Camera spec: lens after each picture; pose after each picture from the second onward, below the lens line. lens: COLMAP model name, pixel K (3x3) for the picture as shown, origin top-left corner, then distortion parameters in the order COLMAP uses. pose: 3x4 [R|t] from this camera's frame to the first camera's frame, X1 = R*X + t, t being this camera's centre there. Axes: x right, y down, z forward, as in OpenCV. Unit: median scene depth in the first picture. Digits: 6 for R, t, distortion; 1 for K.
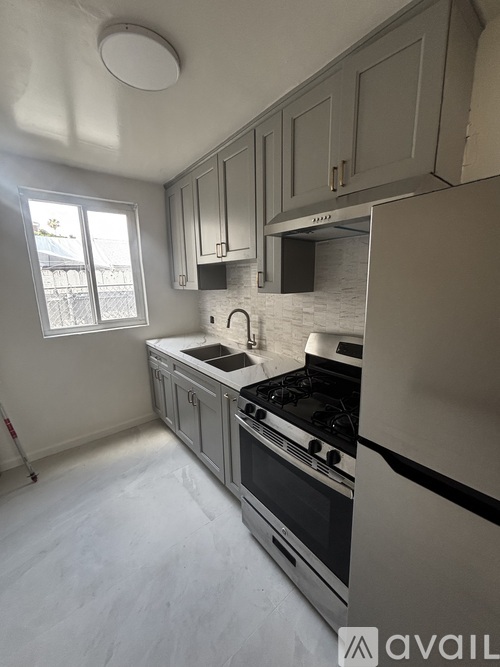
lens RADIAL K [[265.6, 0, 247.6], [0, 265.6, 331.0], [0, 0, 1]] dist [0.000900, -0.000144]
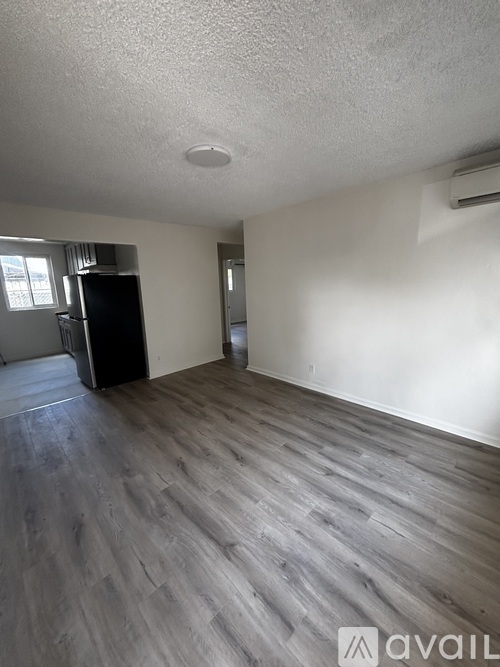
lens RADIAL K [[265.6, 0, 252.8], [0, 265.6, 335.2], [0, 0, 1]] dist [0.000900, -0.000144]
pose [[0.994937, -0.020157, 0.098461, 1.065586], [0.020372, 0.999792, -0.001183, 0.258818], [-0.098417, 0.003183, 0.995140, -1.432554]]
